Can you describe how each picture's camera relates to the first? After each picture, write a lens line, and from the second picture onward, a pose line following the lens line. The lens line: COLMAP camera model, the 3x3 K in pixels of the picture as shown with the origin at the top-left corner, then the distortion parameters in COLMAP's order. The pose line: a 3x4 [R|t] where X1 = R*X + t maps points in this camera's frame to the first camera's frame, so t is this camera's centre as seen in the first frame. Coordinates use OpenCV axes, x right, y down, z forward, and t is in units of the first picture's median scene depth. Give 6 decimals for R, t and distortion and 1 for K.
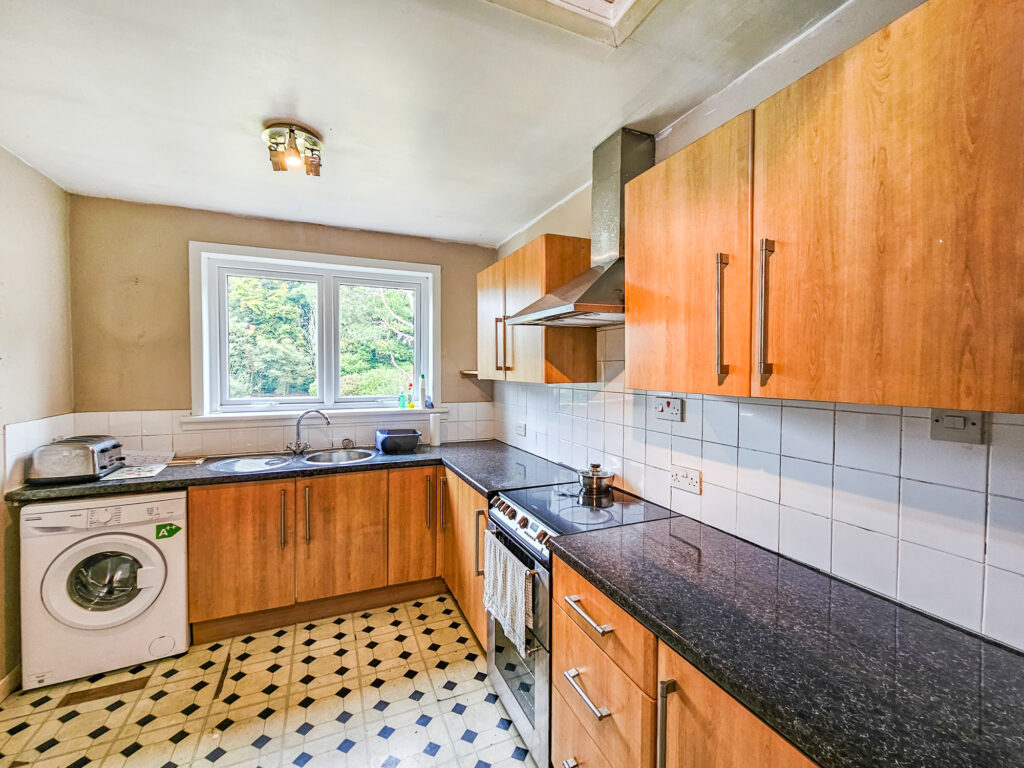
lens RADIAL K [[452.8, 0, 525.6], [0, 452.8, 379.4], [0, 0, 1]] dist [-0.001844, -0.000715]
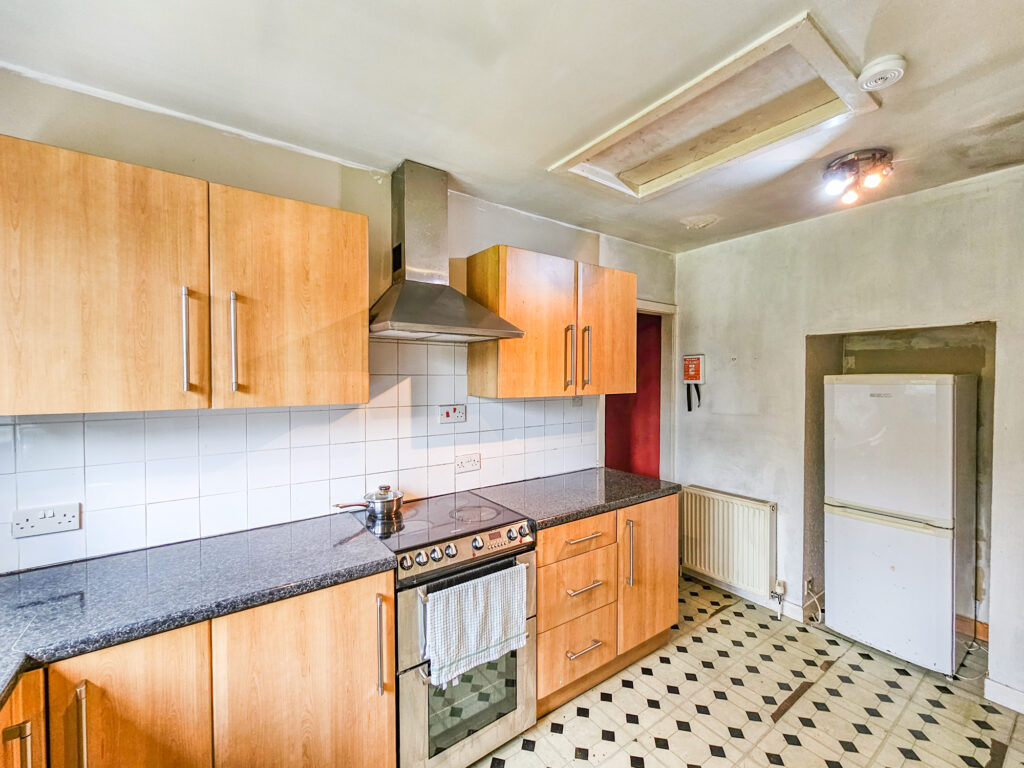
lens RADIAL K [[430.8, 0, 508.1], [0, 430.8, 381.2], [0, 0, 1]] dist [0.003106, -0.000956]
pose [[-0.205595, -0.018745, 0.978458, -0.769064], [0.018548, 0.999562, 0.023047, -0.044268], [-0.978461, 0.022887, -0.205158, 0.934459]]
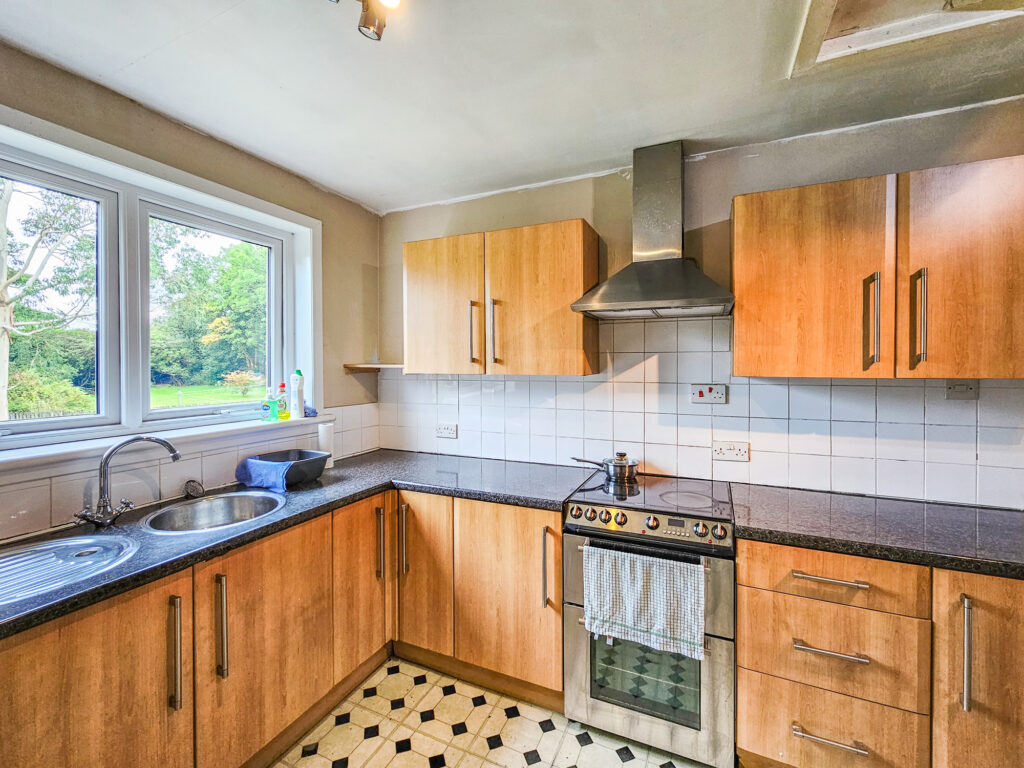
lens RADIAL K [[430.8, 0, 525.9], [0, 430.8, 367.0], [0, 0, 1]] dist [0.003106, -0.000956]
pose [[0.736182, -0.011091, 0.676692, -0.670486], [0.021209, 0.999753, -0.006689, -0.005898], [-0.676451, 0.019276, 0.736235, 0.425672]]
